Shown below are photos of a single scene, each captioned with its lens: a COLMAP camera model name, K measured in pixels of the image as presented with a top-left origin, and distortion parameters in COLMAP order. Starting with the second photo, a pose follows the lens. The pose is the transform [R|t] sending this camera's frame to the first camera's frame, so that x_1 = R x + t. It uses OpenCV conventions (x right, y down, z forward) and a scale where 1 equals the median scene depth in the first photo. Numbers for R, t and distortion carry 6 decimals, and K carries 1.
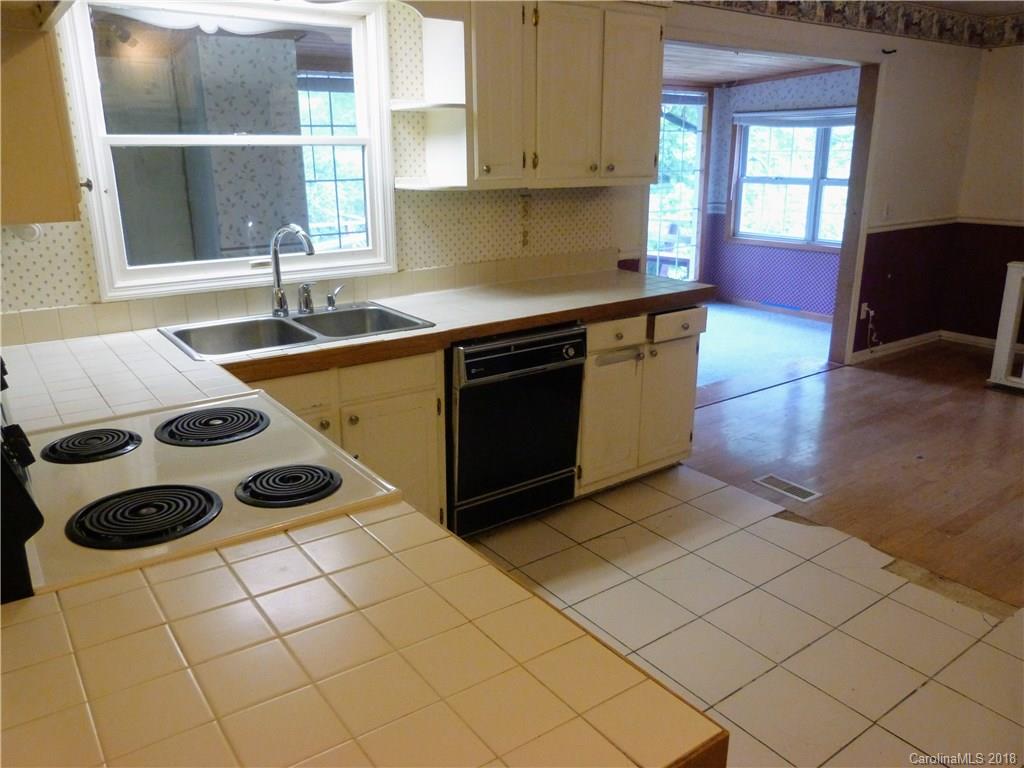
lens RADIAL K [[762.5, 0, 509.5], [0, 762.5, 381.1], [0, 0, 1]] dist [-0.039128, 0.027691]
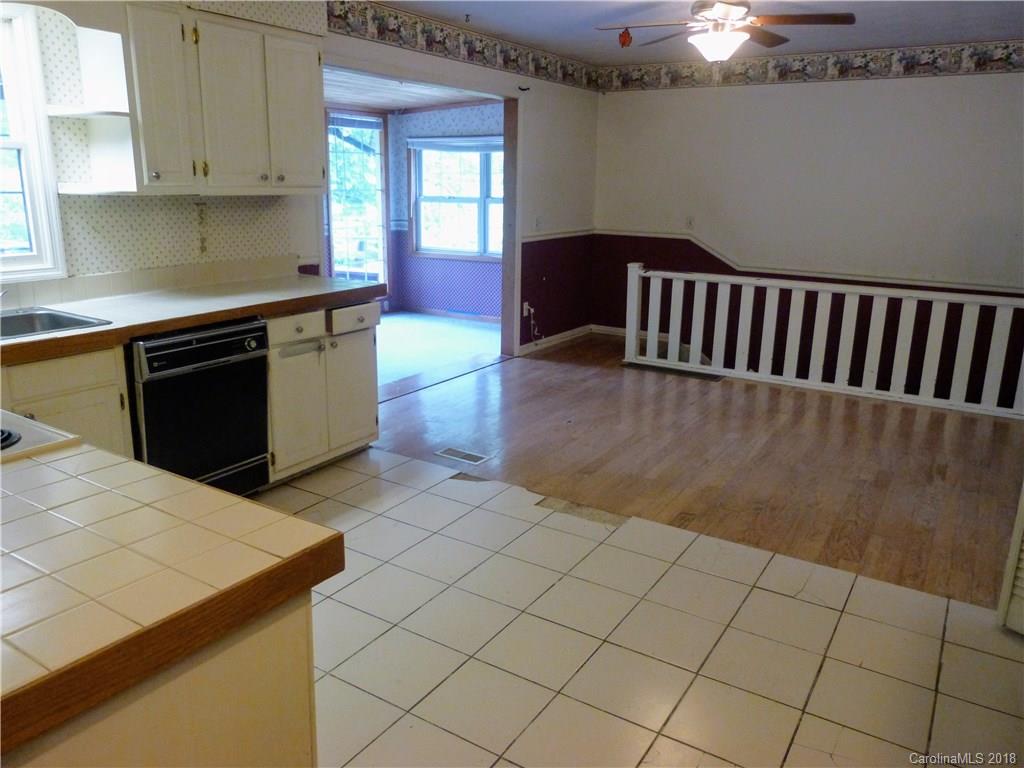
lens RADIAL K [[762.5, 0, 510.7], [0, 762.5, 381.3], [0, 0, 1]] dist [-0.039128, 0.027691]
pose [[0.927636, -0.074384, 0.366003, 0.018444], [0.086393, 0.996124, -0.016518, 0.055310], [-0.363356, 0.046943, 0.930467, -0.116704]]
